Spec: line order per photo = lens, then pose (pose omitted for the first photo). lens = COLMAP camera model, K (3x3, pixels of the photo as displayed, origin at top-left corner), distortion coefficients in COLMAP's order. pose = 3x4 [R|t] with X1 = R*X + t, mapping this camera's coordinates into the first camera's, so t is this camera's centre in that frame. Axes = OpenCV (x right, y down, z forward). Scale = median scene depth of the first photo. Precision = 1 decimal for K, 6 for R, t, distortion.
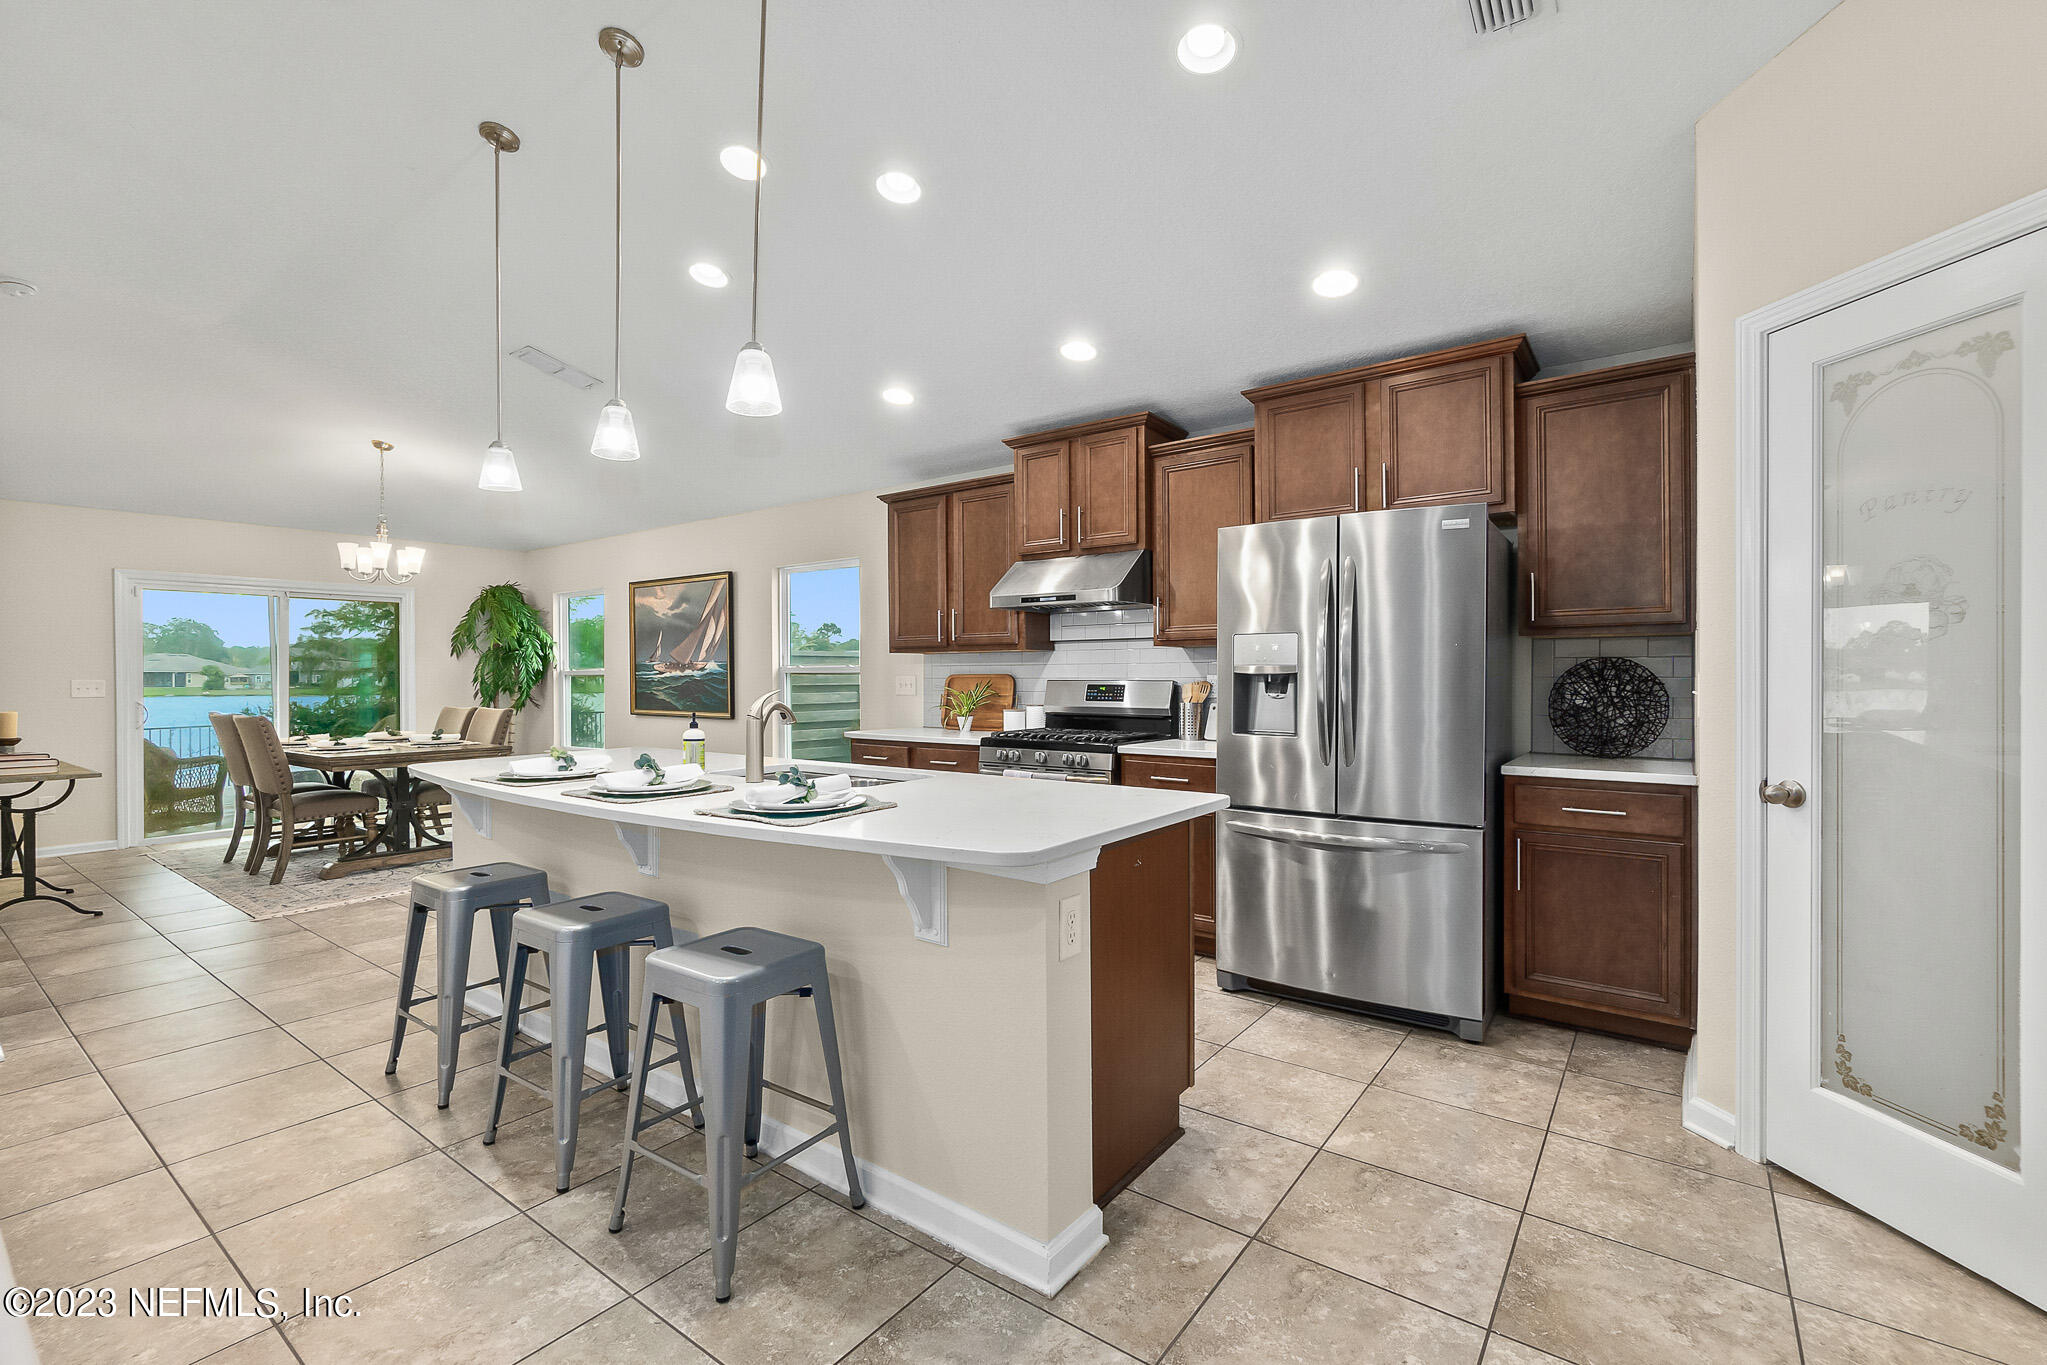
lens RADIAL K [[888.3, 0, 1022.9], [0, 888.3, 681.8], [0, 0, 1]] dist [-0.007067, 0.000373]
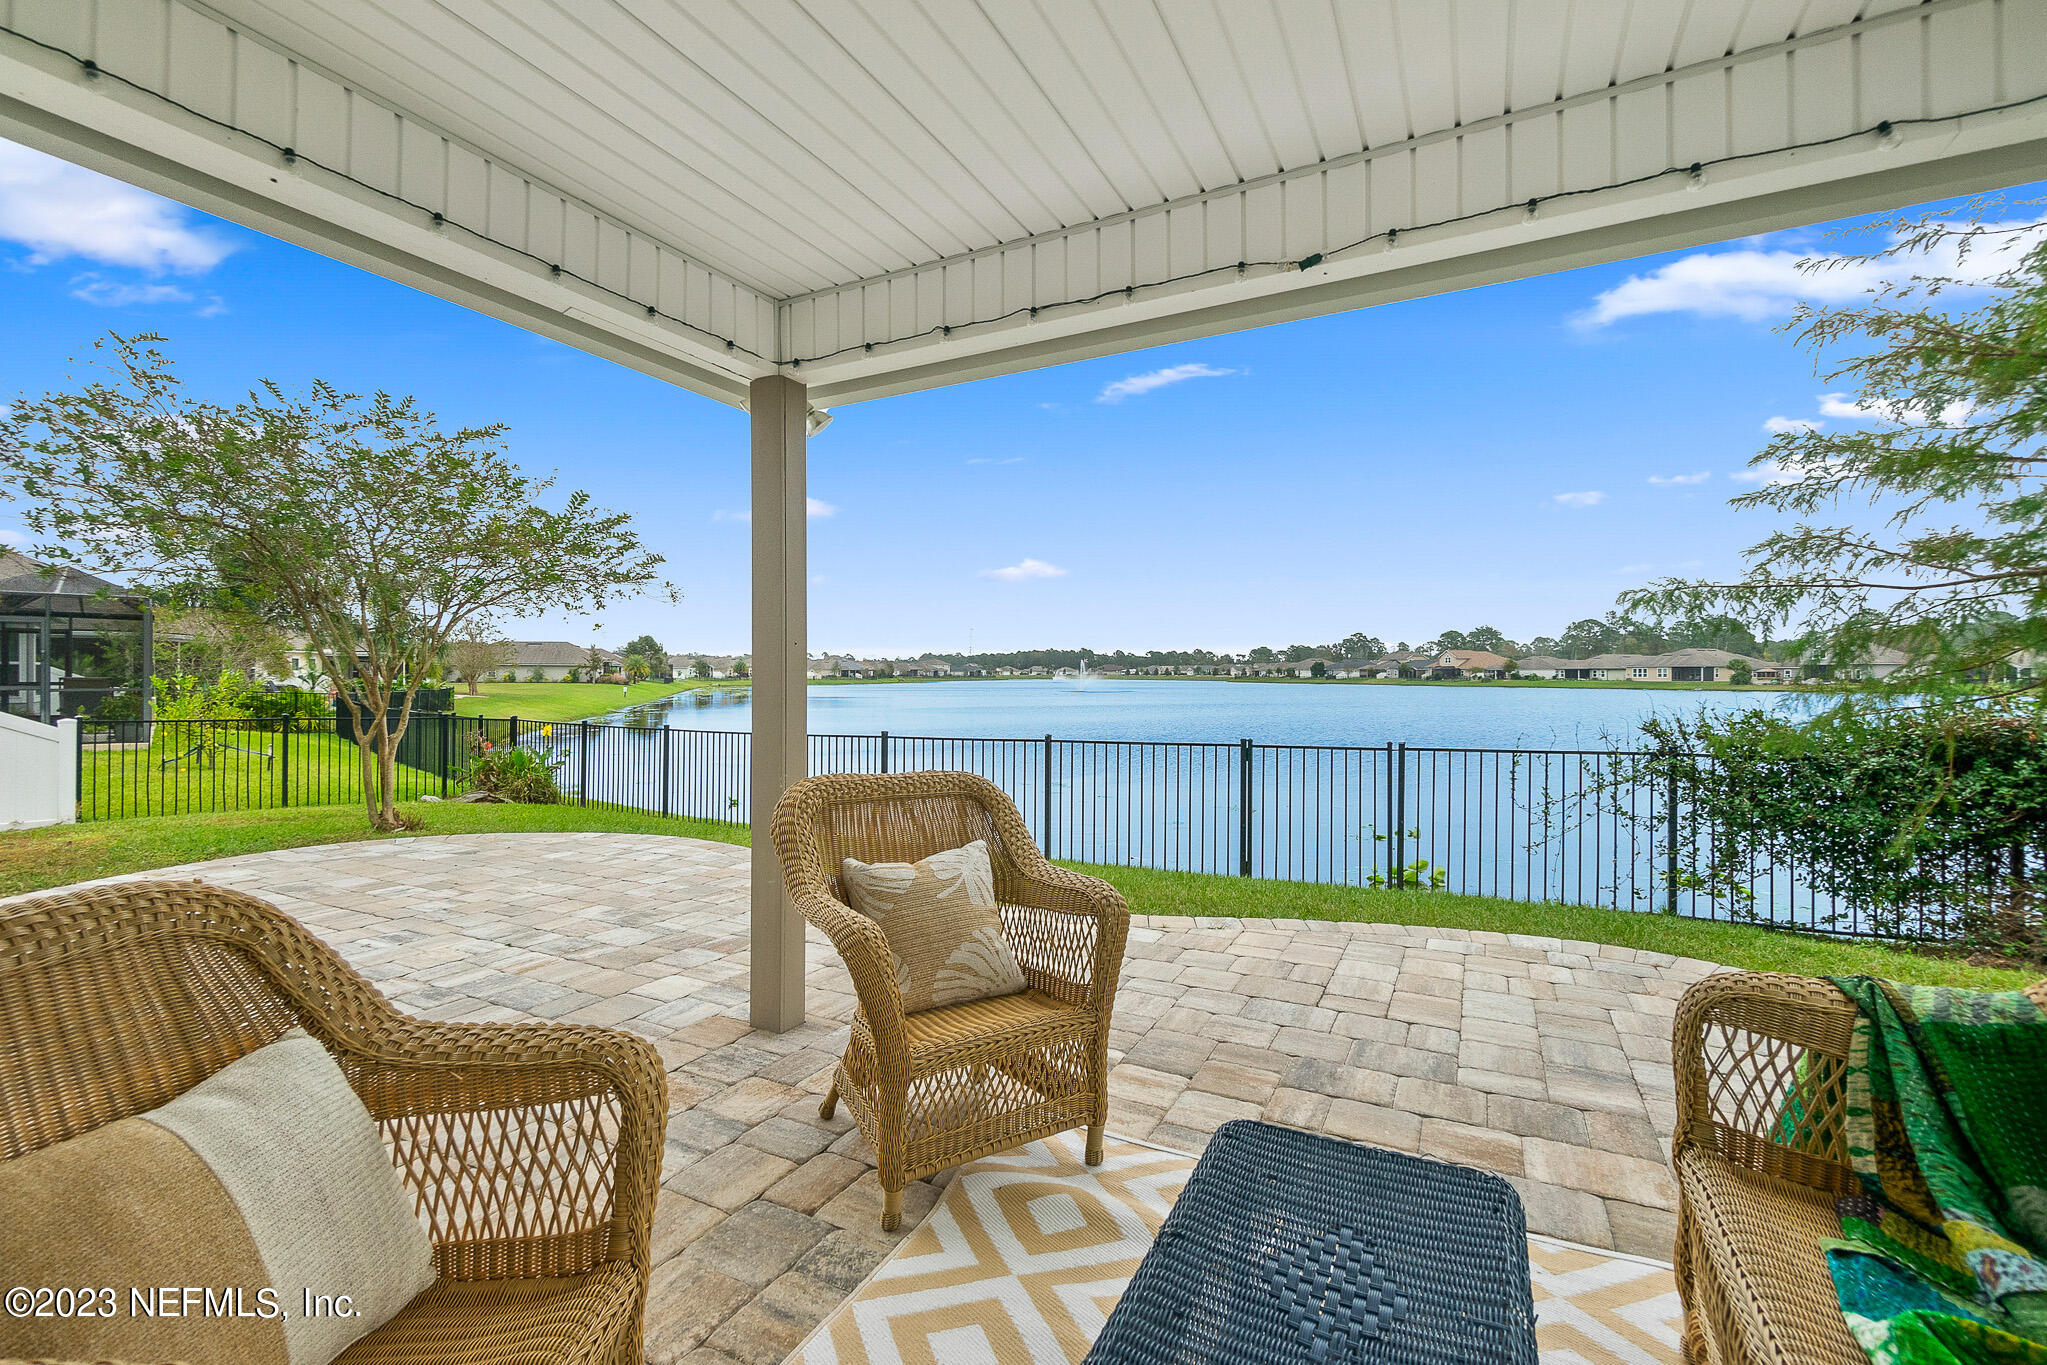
lens RADIAL K [[888.3, 0, 1017.1], [0, 888.3, 680.6], [0, 0, 1]] dist [-0.007067, 0.000373]
pose [[0.135777, 0.000918, -0.990739, -0.458433], [0.003241, 0.999994, 0.001371, 0.007906], [0.990734, -0.003397, 0.135773, 0.600020]]
